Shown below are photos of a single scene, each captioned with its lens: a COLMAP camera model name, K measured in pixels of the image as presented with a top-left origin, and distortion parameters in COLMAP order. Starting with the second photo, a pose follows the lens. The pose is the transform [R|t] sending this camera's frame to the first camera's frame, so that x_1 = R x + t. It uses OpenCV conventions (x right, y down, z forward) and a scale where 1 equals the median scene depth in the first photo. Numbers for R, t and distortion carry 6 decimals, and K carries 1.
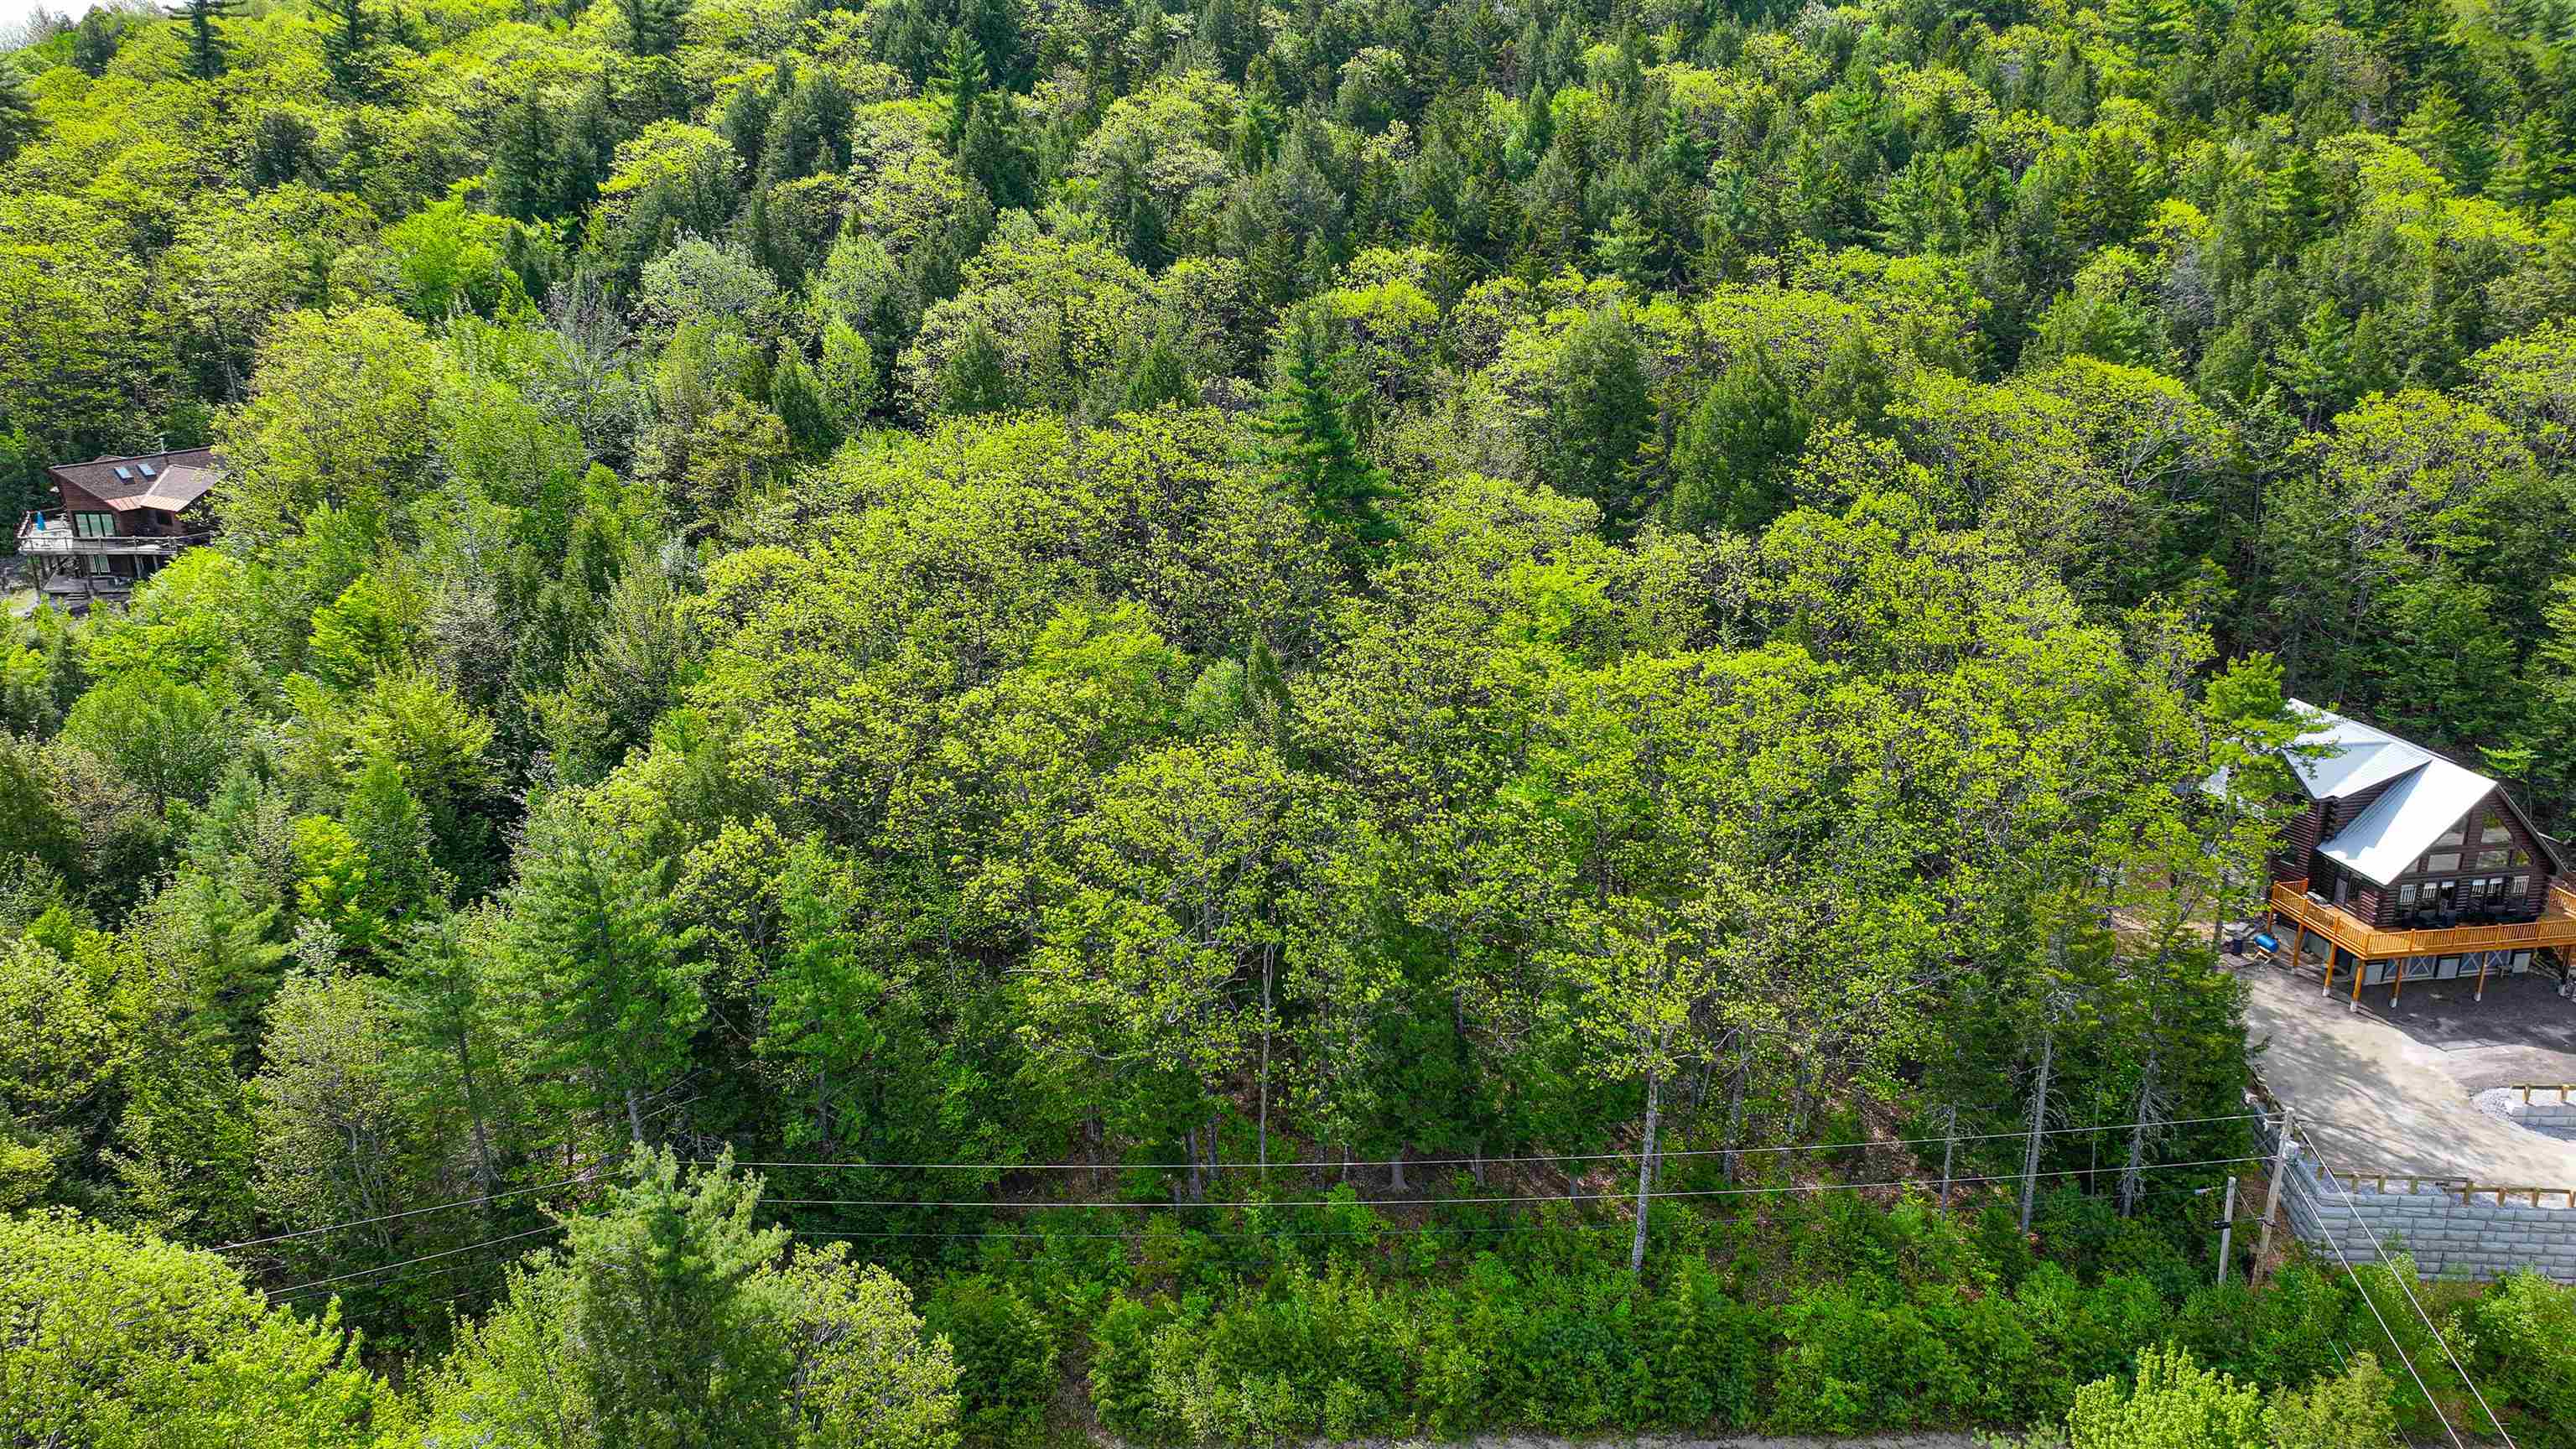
lens RADIAL K [[1816.4, 0, 1298.5], [0, 1816.4, 722.0], [0, 0, 1]] dist [-0.006876, 0.021080]
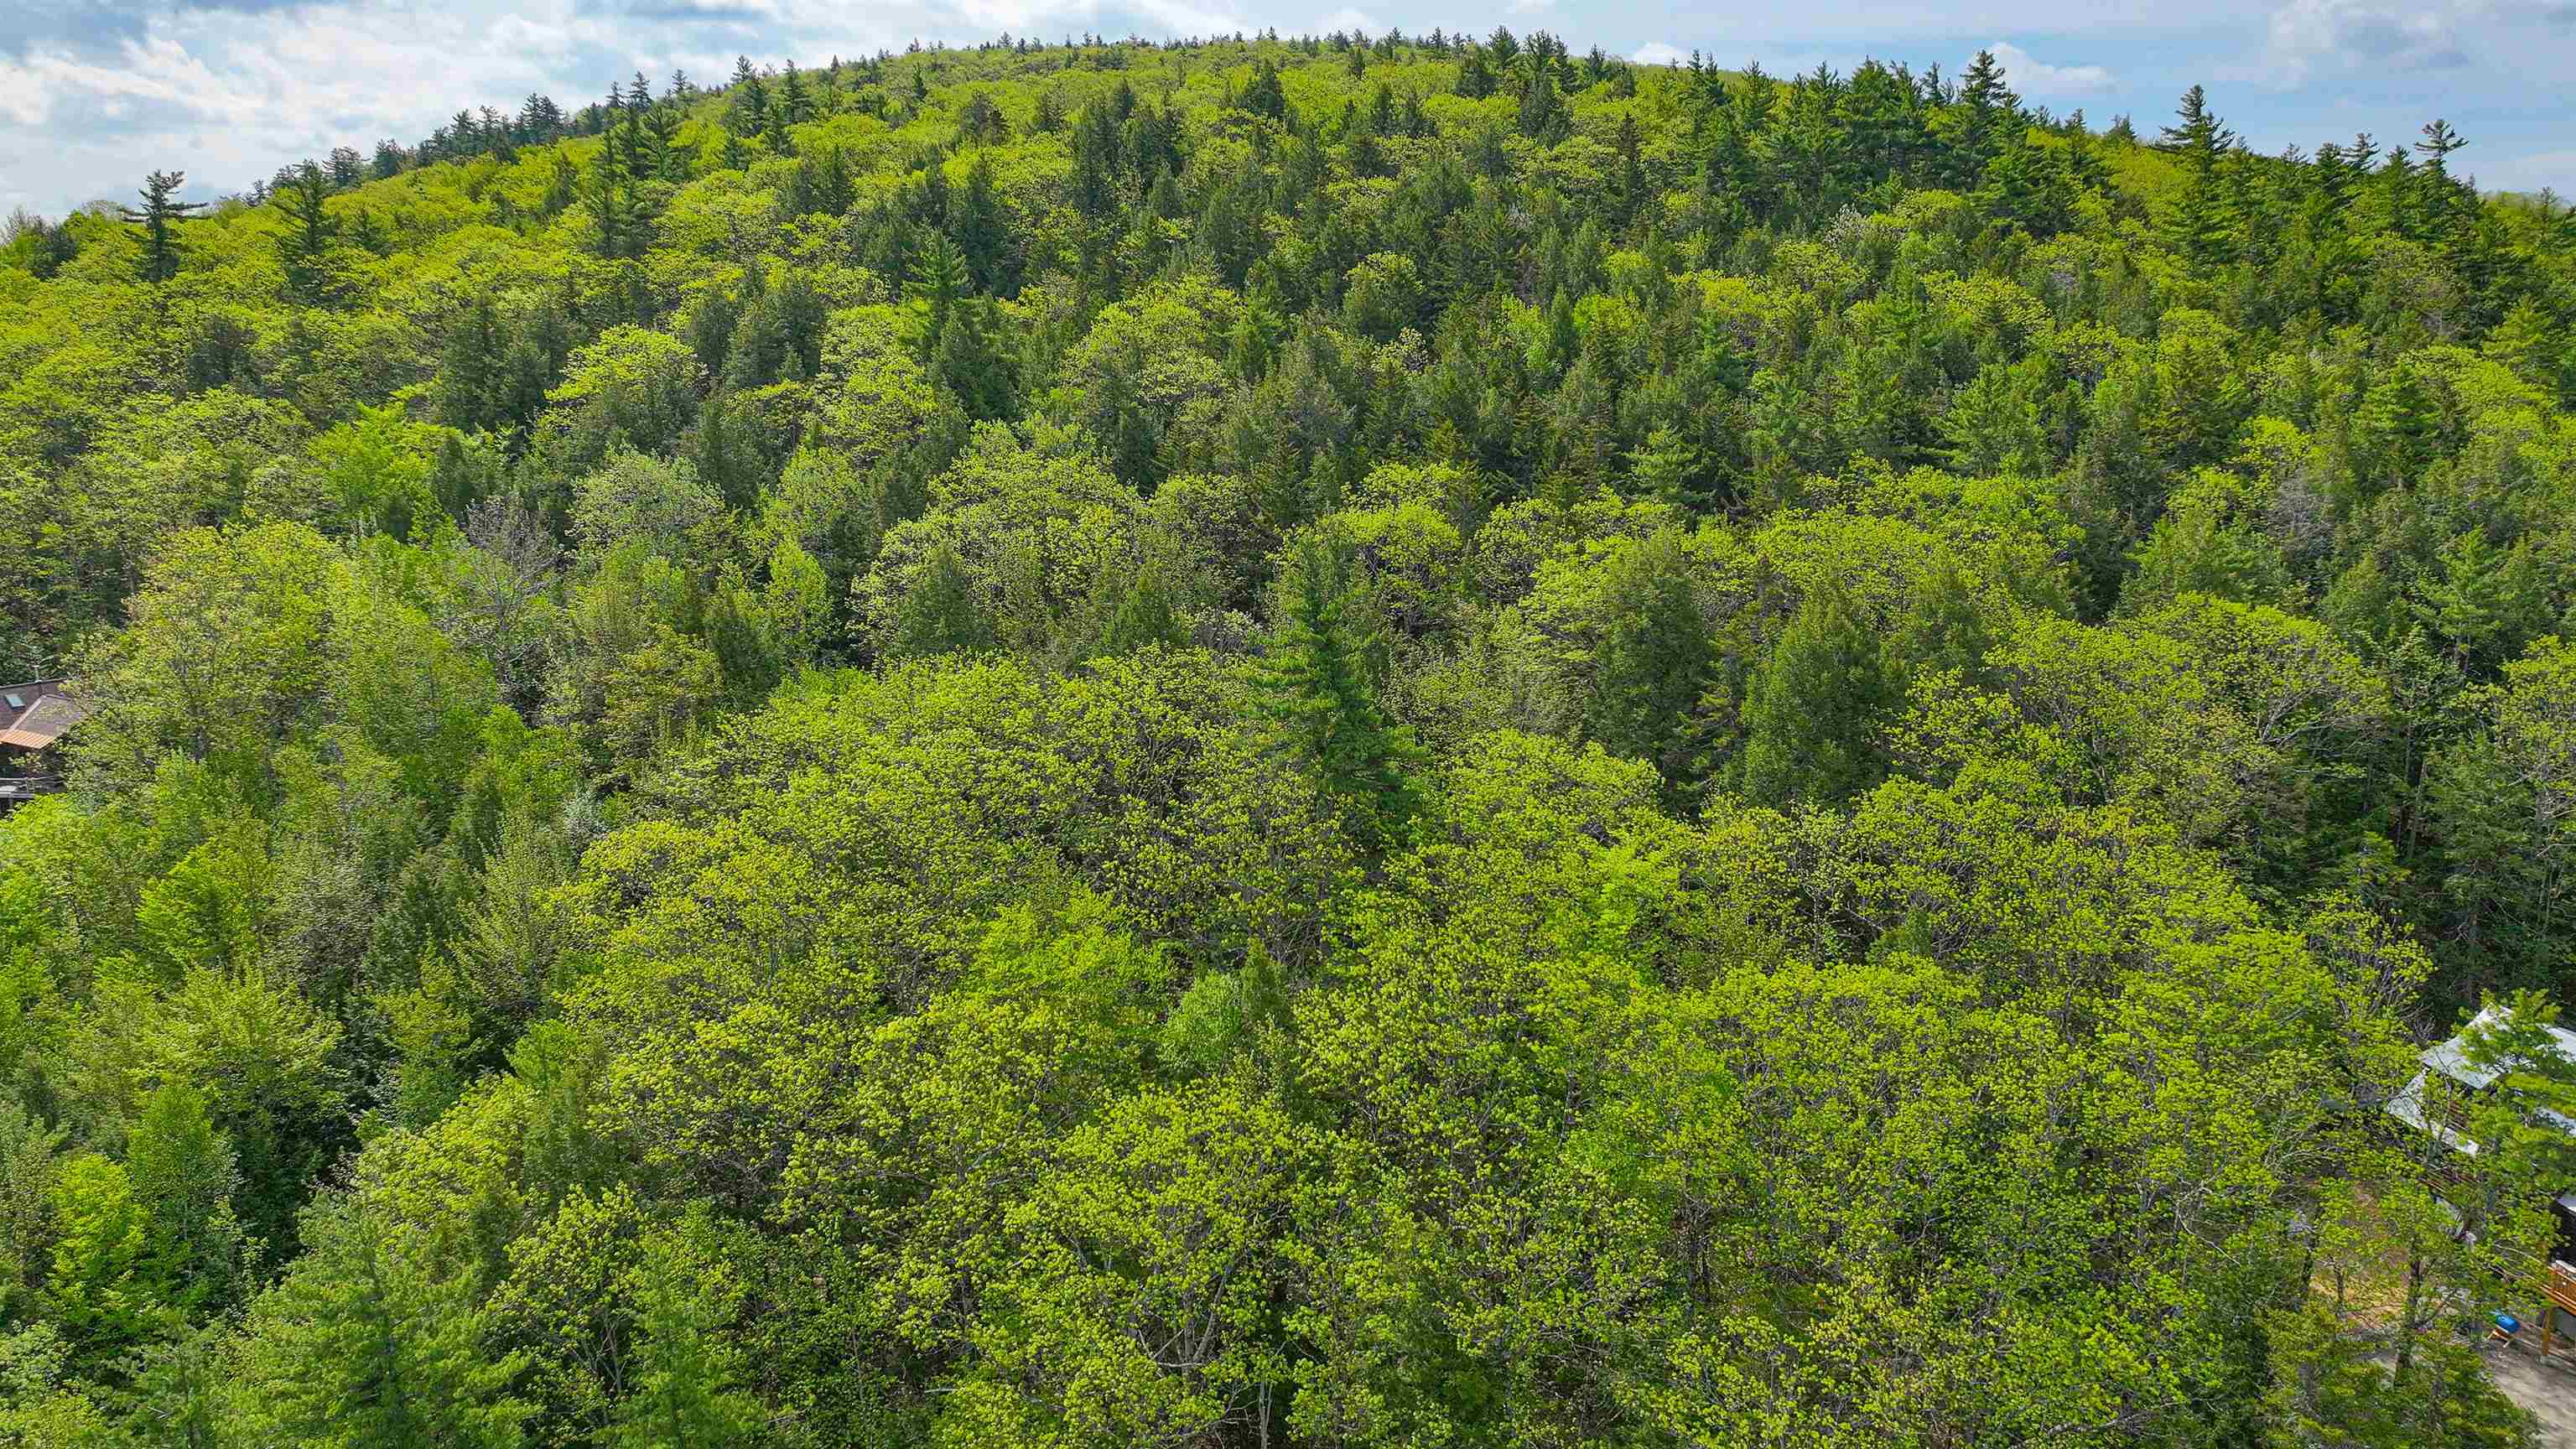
lens RADIAL K [[1816.4, 0, 1298.5], [0, 1816.4, 722.0], [0, 0, 1]] dist [-0.006876, 0.021080]
pose [[0.999990, 0.004095, 0.001582, -0.003138], [-0.003903, 0.994253, -0.106989, -0.036949], [-0.002011, 0.106981, 0.994259, 0.114775]]
